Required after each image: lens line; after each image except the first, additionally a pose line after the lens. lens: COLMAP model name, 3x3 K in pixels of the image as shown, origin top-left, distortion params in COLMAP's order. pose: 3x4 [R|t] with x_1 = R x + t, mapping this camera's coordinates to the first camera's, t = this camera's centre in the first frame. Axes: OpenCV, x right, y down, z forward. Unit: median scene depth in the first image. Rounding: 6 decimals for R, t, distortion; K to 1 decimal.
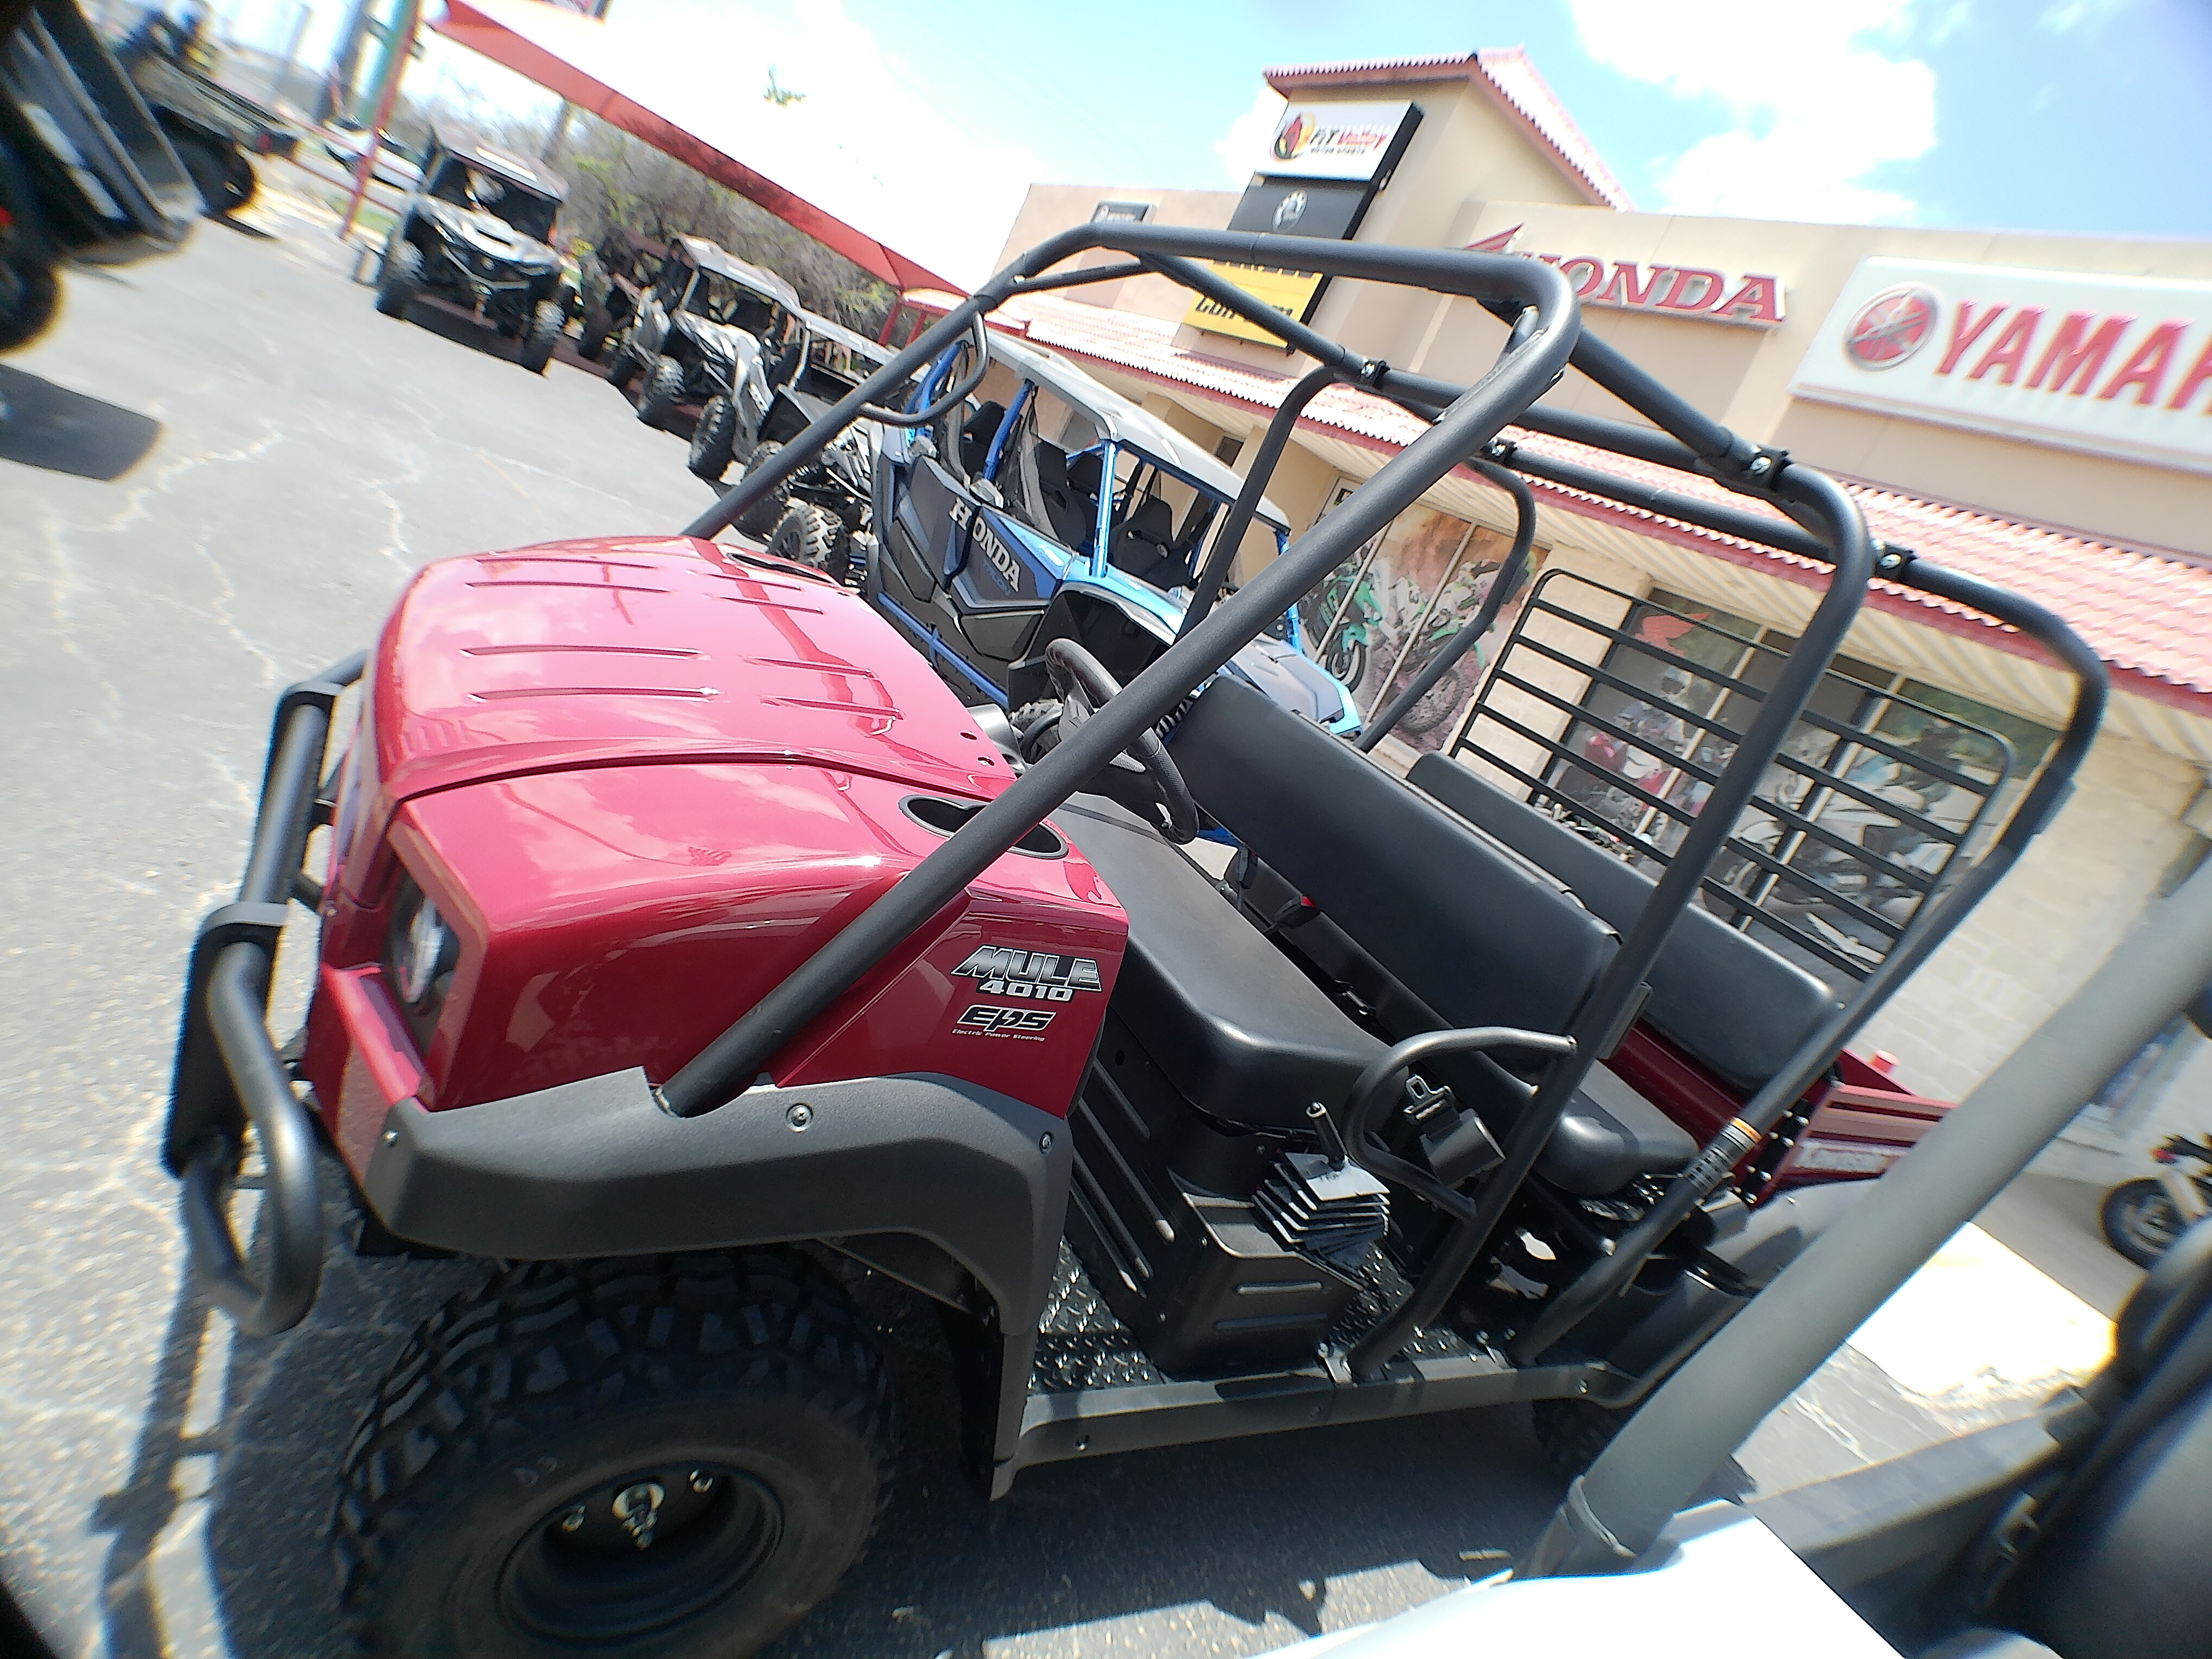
lens RADIAL K [[1203.4, 0, 1135.7], [0, 1203.4, 821.6], [0, 0, 1]] dist [-0.077144, 0.032361]
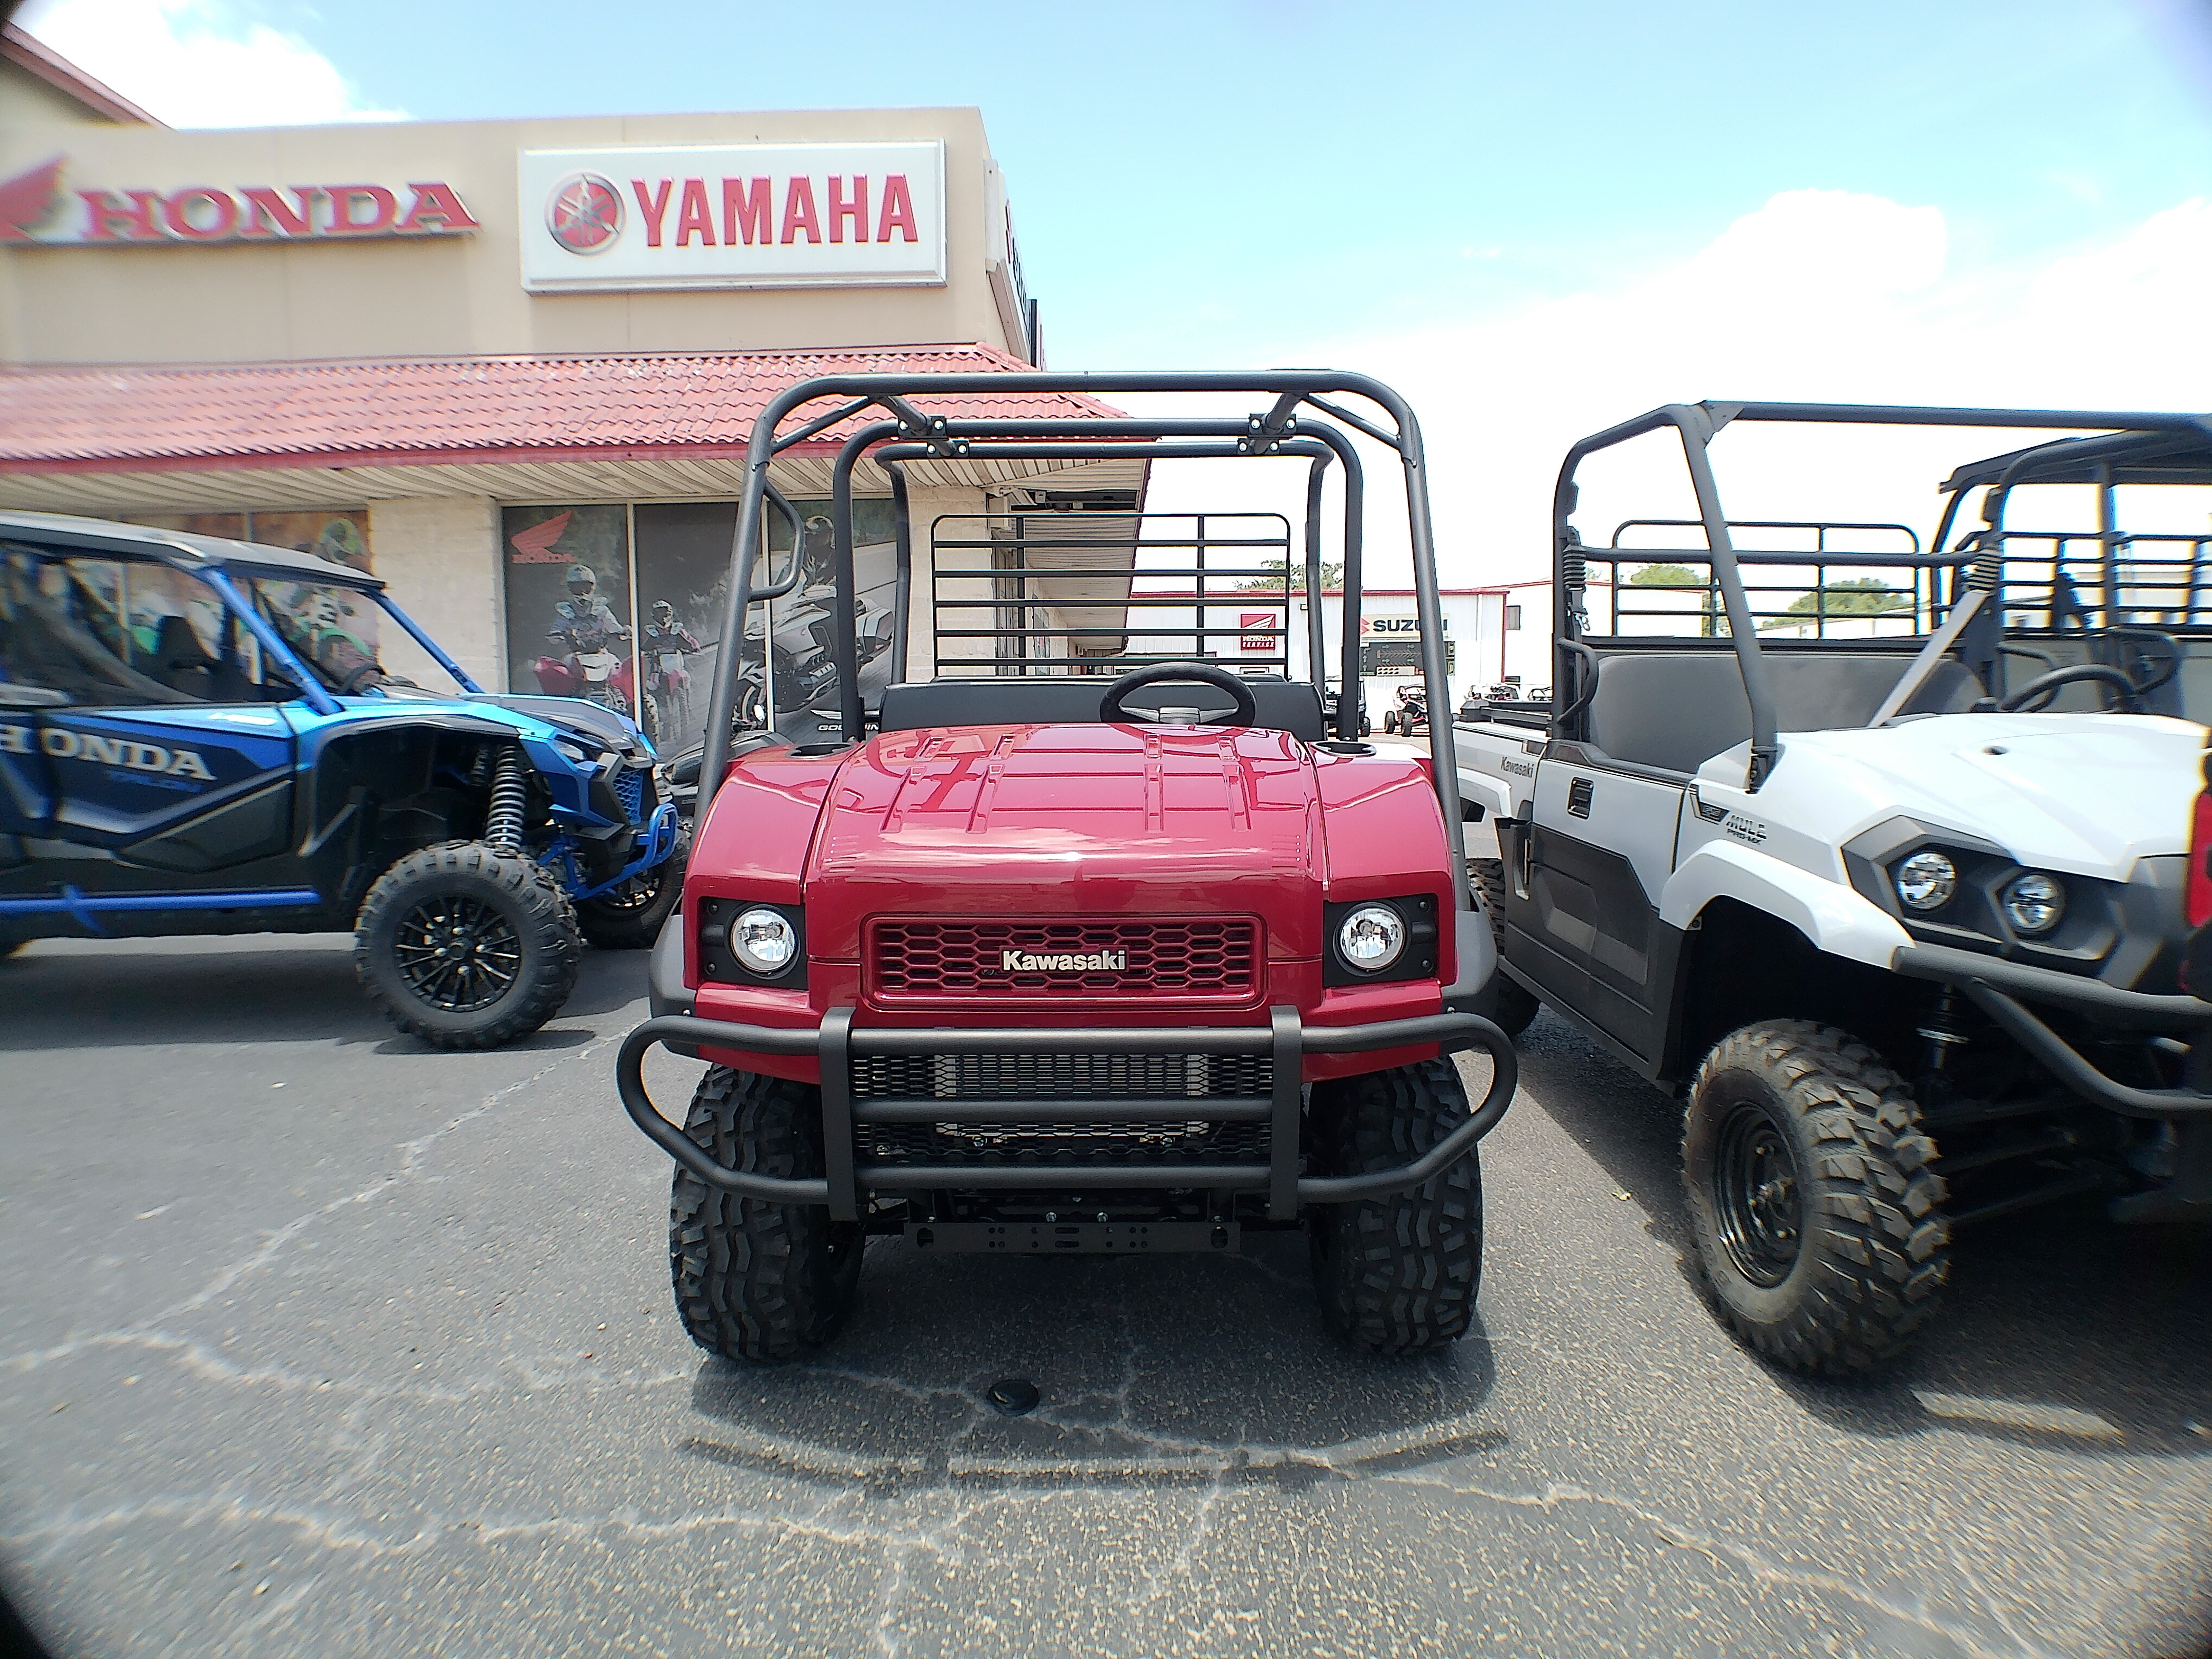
lens RADIAL K [[1171.1, 0, 1153.9], [0, 1171.1, 843.7], [0, 0, 1]] dist [-0.048430, -0.008861]
pose [[0.446004, -0.537283, 0.715826, -0.220514], [0.432191, 0.829639, 0.353426, -0.086254], [-0.783767, 0.151744, 0.602231, 0.025876]]
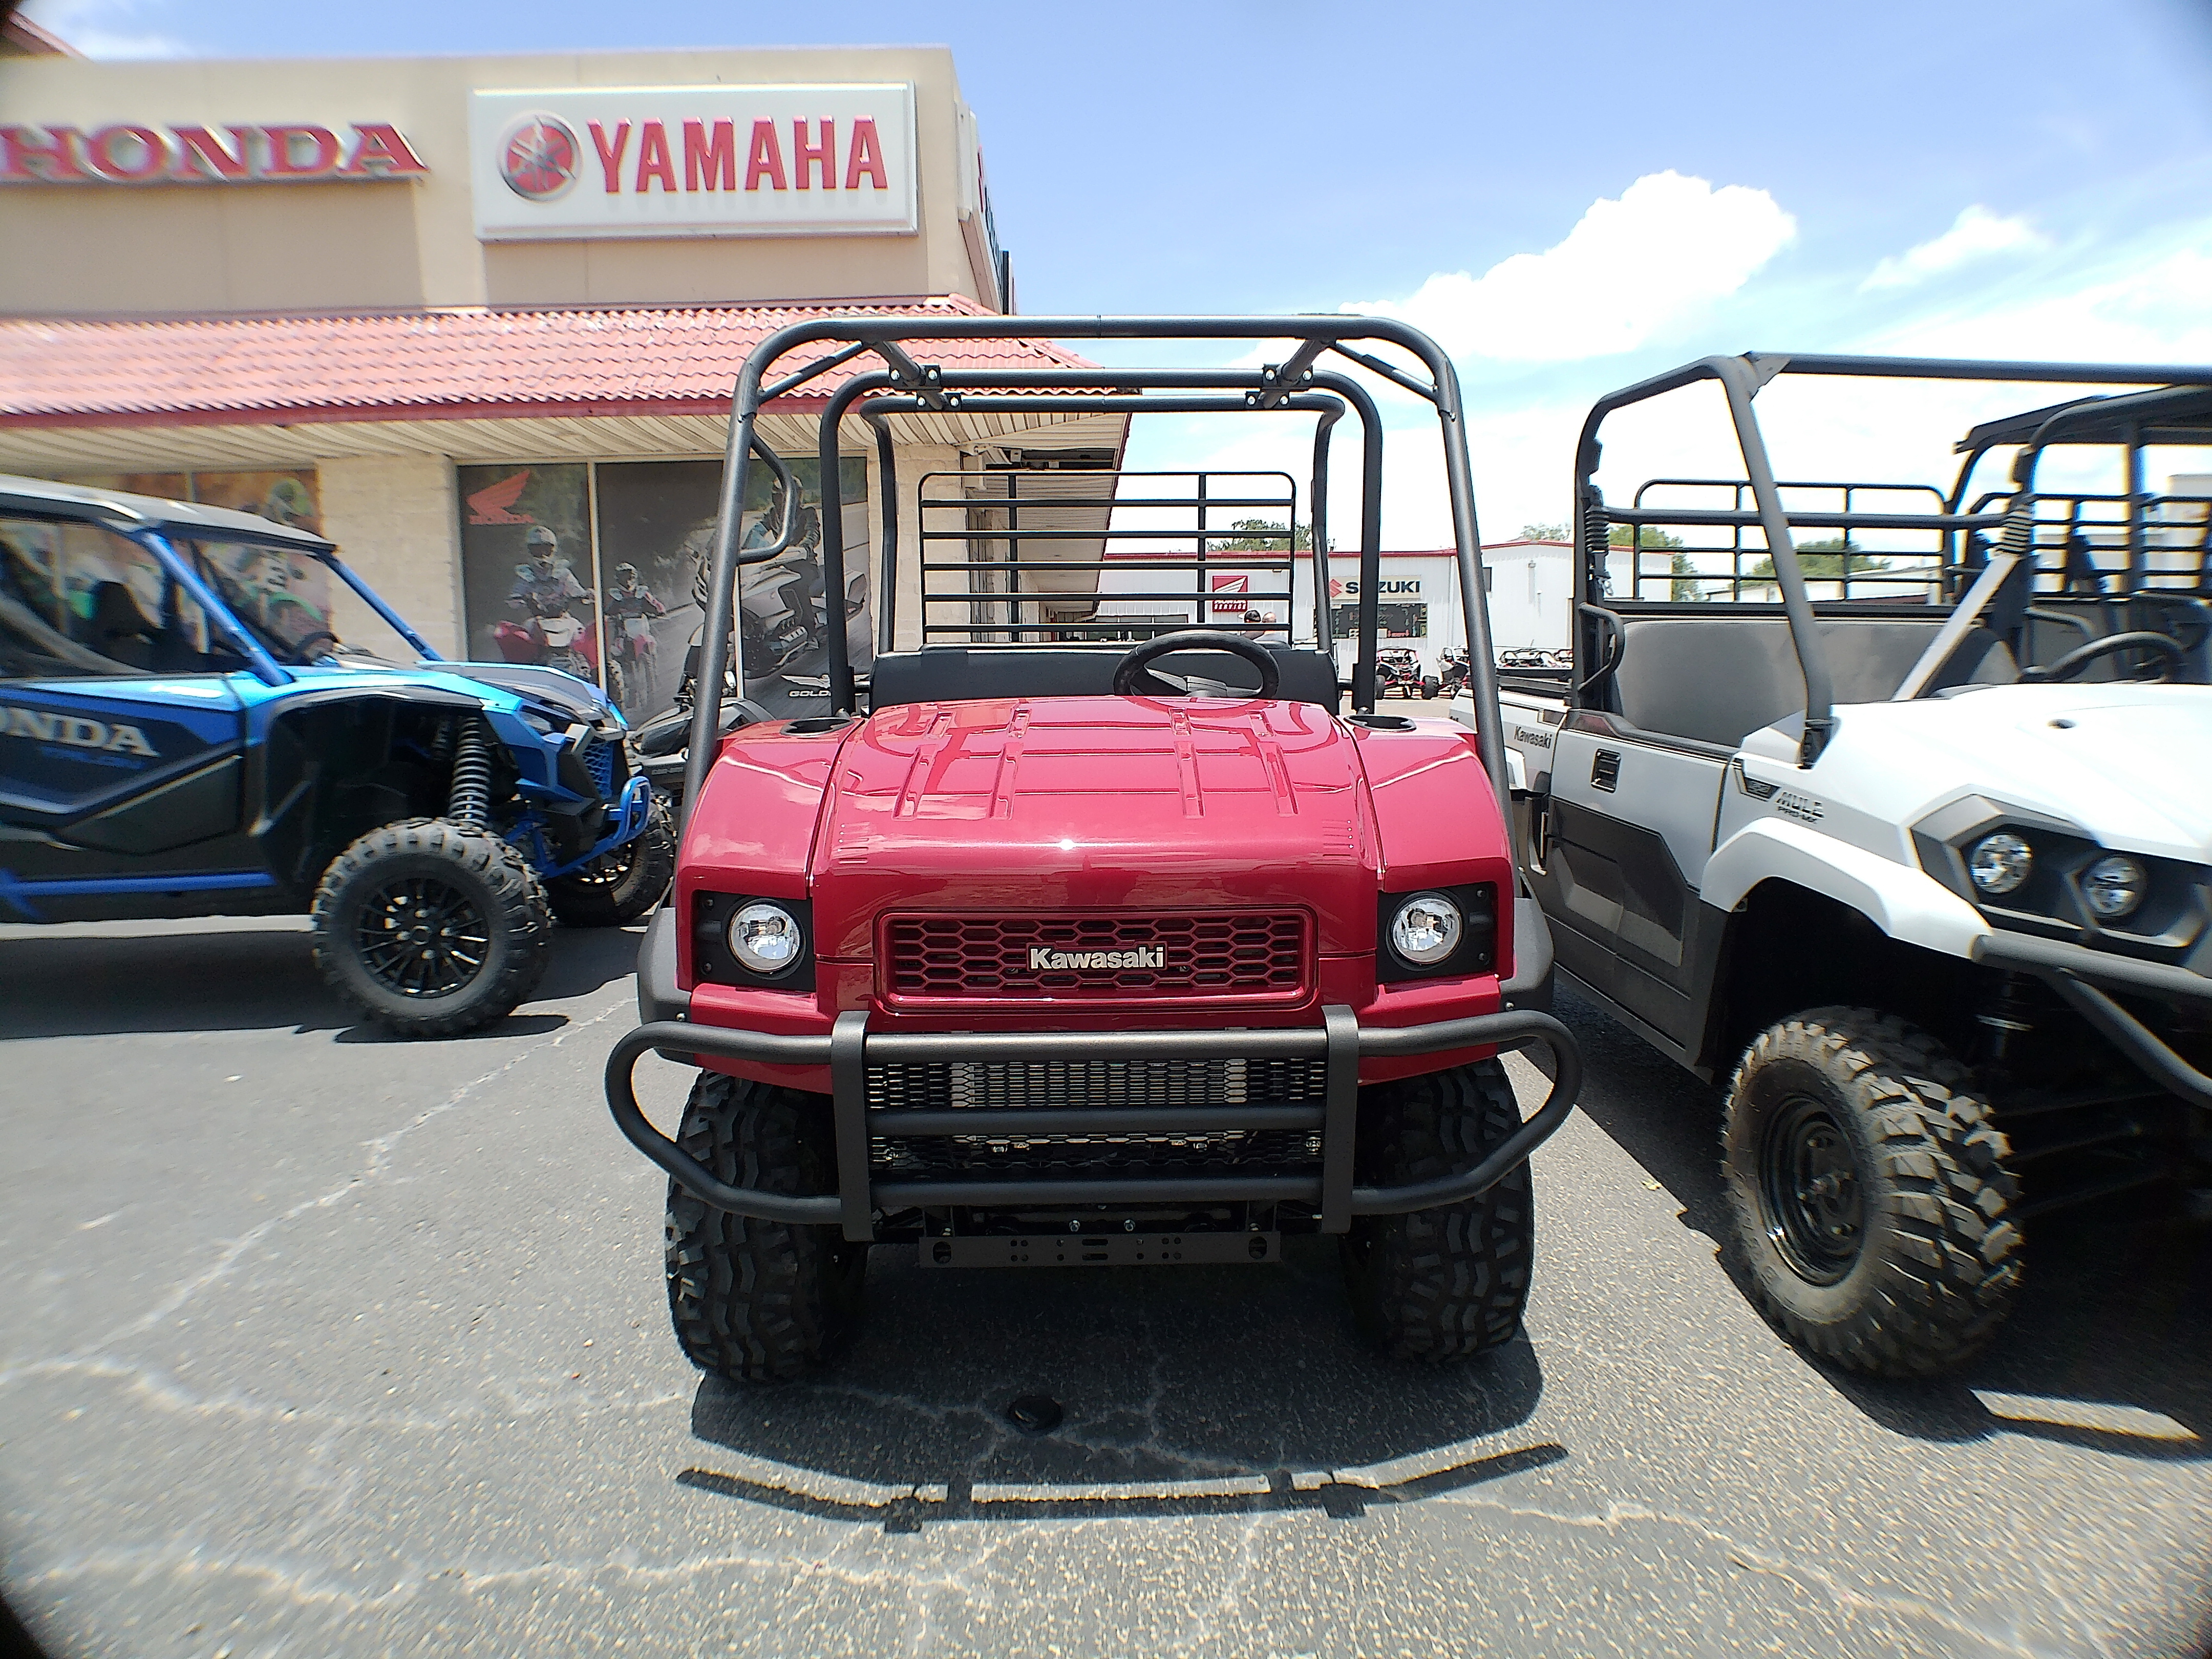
lens RADIAL K [[1175.9, 0, 1158.4], [0, 1175.9, 840.4], [0, 0, 1]] dist [-0.054474, 0.000251]
pose [[0.422516, -0.559807, 0.712809, -0.212324], [0.426374, 0.816765, 0.388716, -0.088161], [-0.799803, 0.139685, 0.583783, 0.042518]]
